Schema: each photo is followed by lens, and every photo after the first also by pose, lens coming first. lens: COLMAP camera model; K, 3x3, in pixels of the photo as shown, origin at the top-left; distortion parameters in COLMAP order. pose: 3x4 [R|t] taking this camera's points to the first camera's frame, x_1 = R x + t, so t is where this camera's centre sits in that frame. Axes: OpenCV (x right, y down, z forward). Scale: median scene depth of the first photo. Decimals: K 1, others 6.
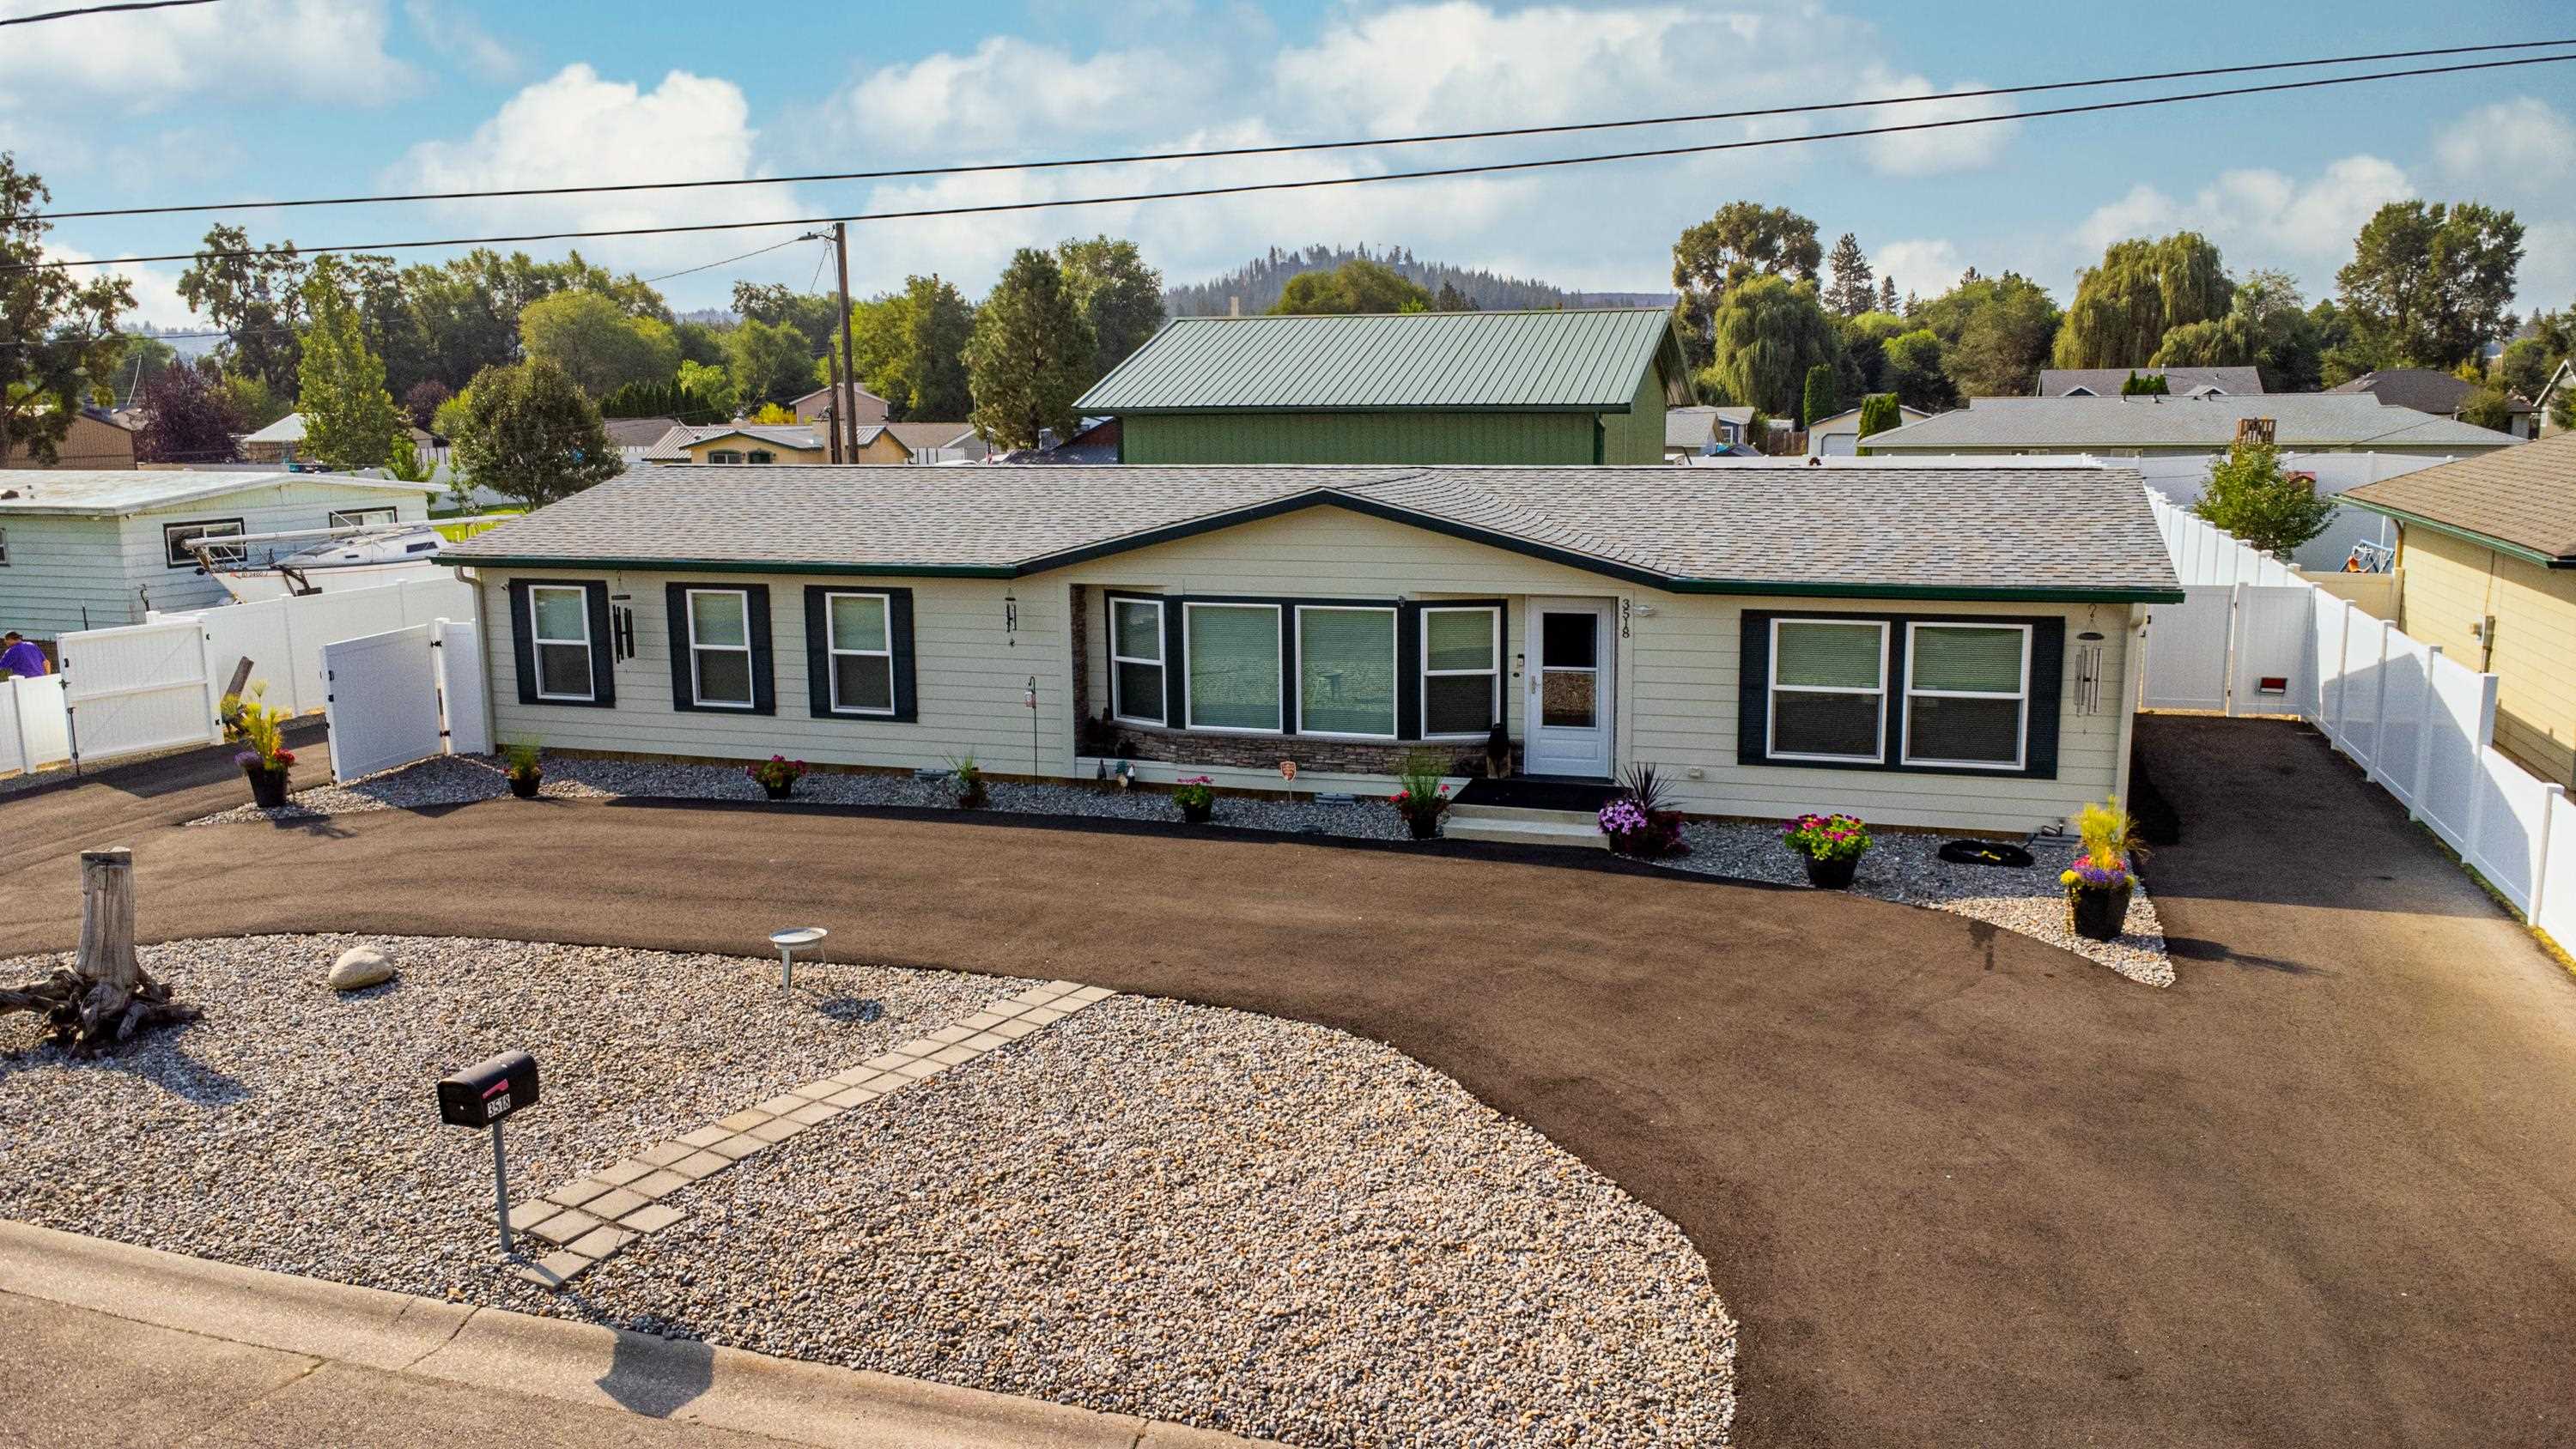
lens RADIAL K [[1812.4, 0, 1288.0], [0, 1812.4, 724.5], [0, 0, 1]] dist [0.009804, 0.000069]
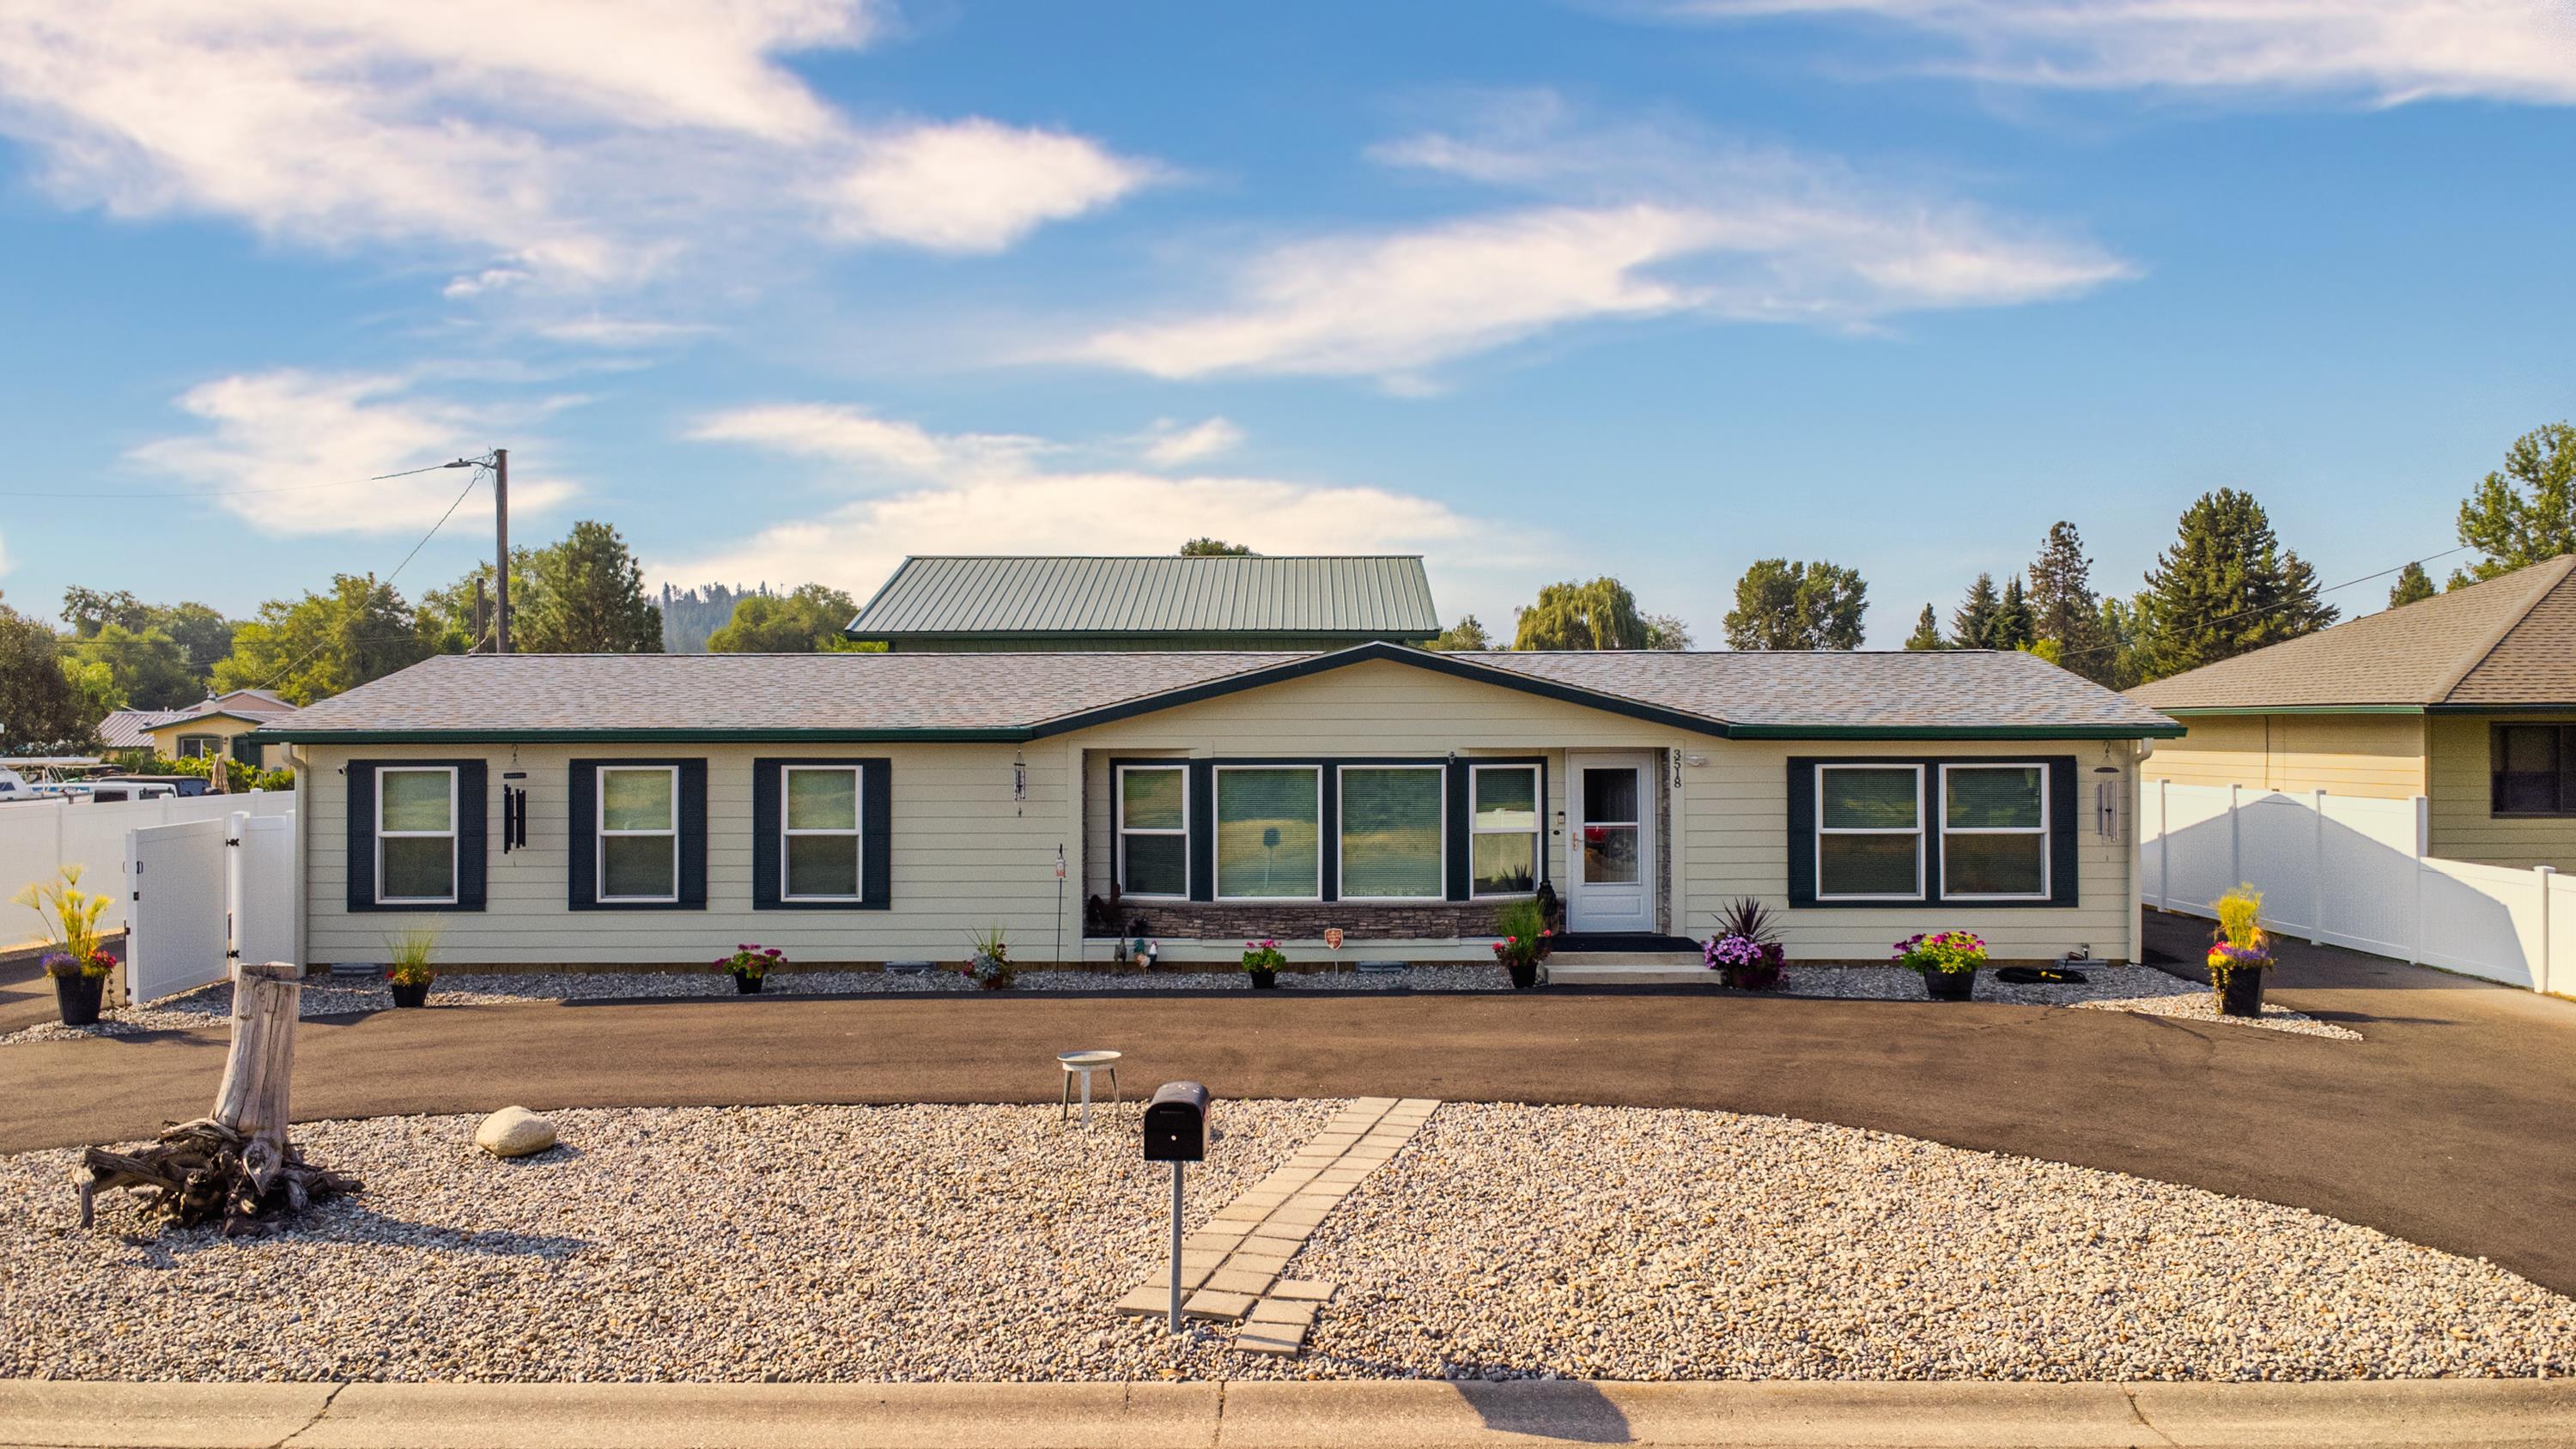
lens RADIAL K [[1847.1, 0, 1288.0], [0, 1847.1, 724.5], [0, 0, 1]] dist [0.014613, 0.004036]
pose [[0.953019, 0.009990, 0.302747, -0.310022], [0.045623, 0.983321, -0.176065, 0.082900], [-0.299456, 0.181605, 0.936667, 0.076720]]
